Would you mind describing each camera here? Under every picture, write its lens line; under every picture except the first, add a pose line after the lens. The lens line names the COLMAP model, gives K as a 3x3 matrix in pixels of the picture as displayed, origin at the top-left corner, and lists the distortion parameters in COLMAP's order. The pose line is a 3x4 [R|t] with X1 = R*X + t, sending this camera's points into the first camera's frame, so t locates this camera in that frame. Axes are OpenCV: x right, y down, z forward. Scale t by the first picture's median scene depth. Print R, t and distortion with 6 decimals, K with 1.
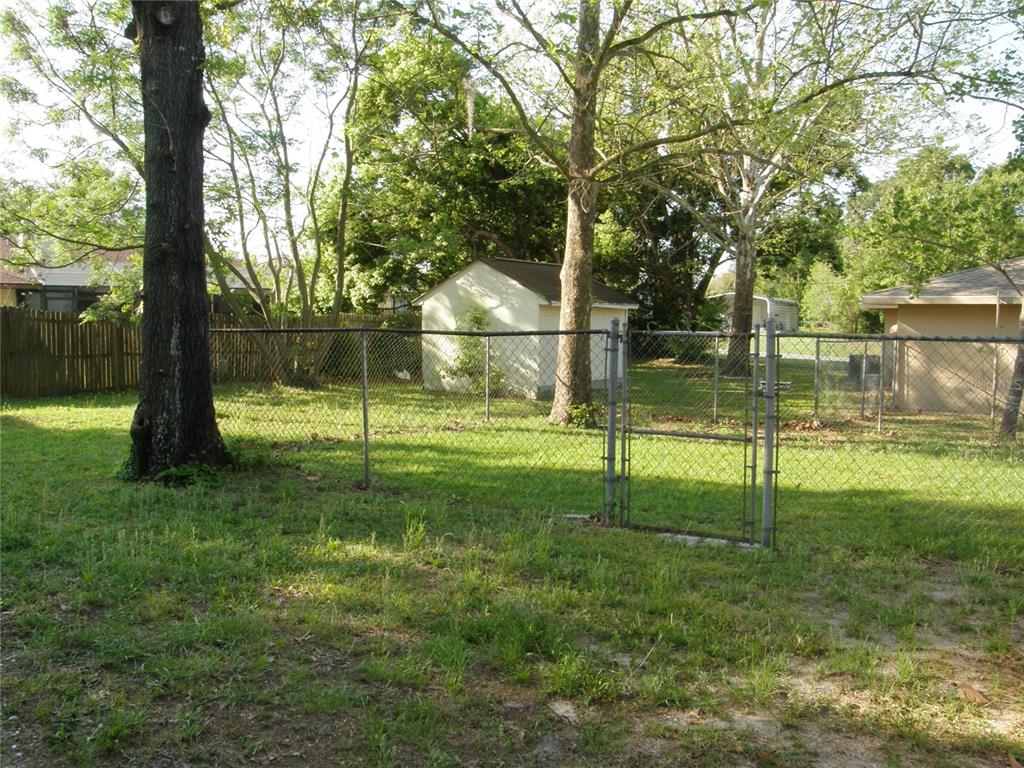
lens RADIAL K [[865.6, 0, 517.8], [0, 865.6, 381.8], [0, 0, 1]] dist [-0.128108, 0.078601]
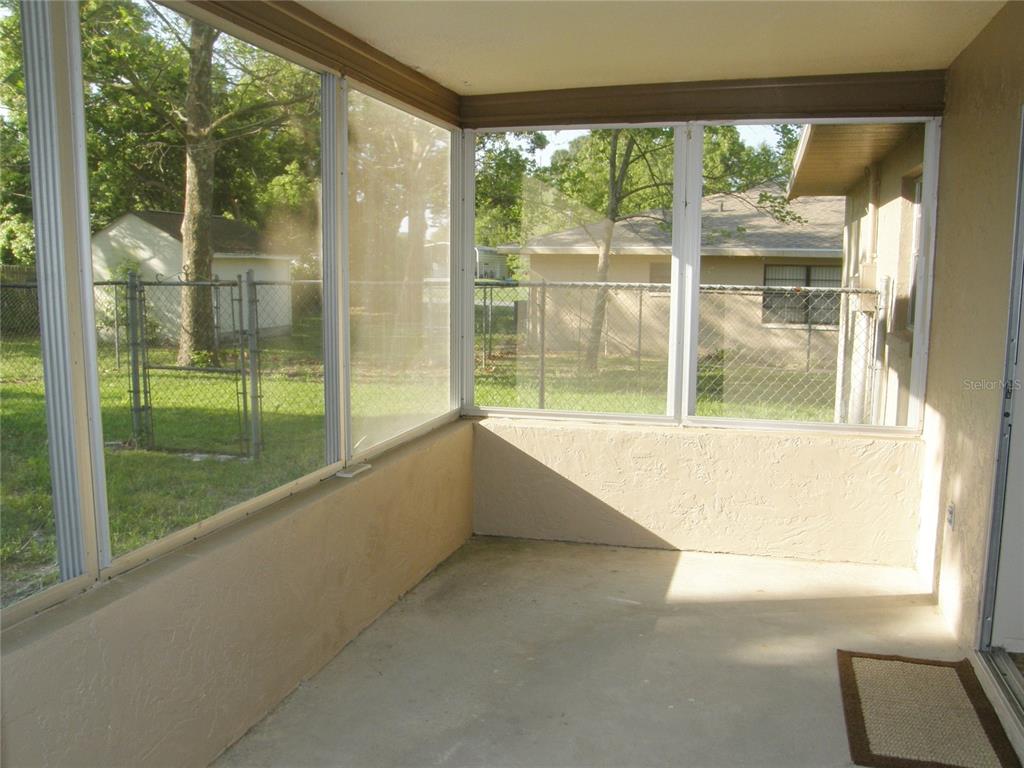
lens RADIAL K [[865.6, 0, 511.7], [0, 865.6, 388.5], [0, 0, 1]] dist [-0.128108, 0.078601]
pose [[0.957701, -0.037184, 0.285354, 0.101490], [0.018151, 0.997448, 0.069057, 0.005547], [-0.287193, -0.060956, 0.955931, -0.091736]]
